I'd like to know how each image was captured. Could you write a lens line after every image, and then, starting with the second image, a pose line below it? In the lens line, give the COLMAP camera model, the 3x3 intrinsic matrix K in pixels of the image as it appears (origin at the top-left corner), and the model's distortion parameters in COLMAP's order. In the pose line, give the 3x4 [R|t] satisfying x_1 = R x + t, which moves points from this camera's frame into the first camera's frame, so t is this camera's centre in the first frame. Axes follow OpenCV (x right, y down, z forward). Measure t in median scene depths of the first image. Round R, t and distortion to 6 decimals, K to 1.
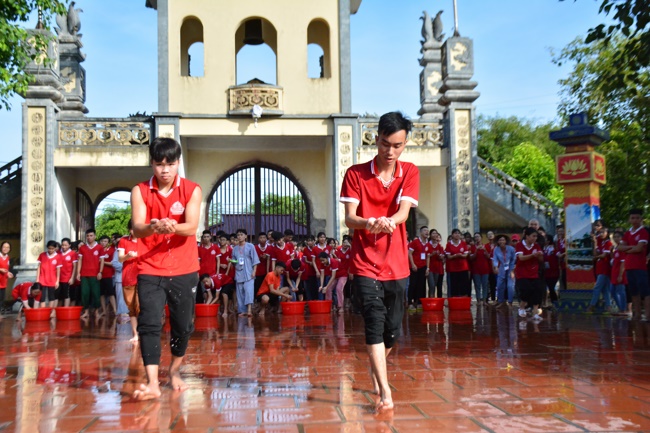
lens RADIAL K [[737.2, 0, 325.0], [0, 737.2, 216.5], [0, 0, 1]] dist [0.091548, 0.031906]
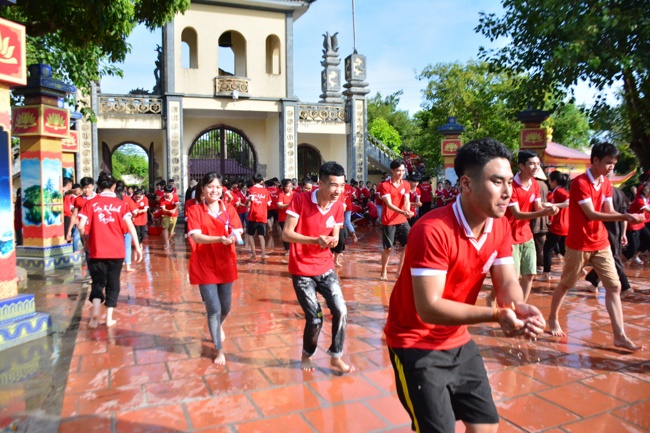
lens RADIAL K [[520.5, 0, 325.0], [0, 520.5, 216.5], [0, 0, 1]] dist [-0.102089, 0.005669]
pose [[0.955819, -0.011002, 0.293749, -0.221375], [-0.027496, 0.991571, 0.126609, -0.032739], [-0.292666, -0.129093, 0.947461, -0.080069]]
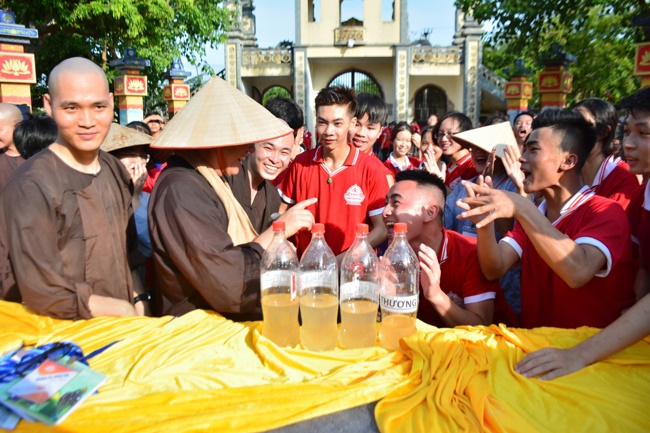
lens RADIAL K [[520.5, 0, 325.0], [0, 520.5, 216.5], [0, 0, 1]] dist [-0.102089, 0.005669]
pose [[0.984539, 0.045256, -0.169221, 0.067972], [0.000237, 0.965705, 0.259643, -0.060660], [0.175168, -0.255669, 0.950763, -0.247016]]
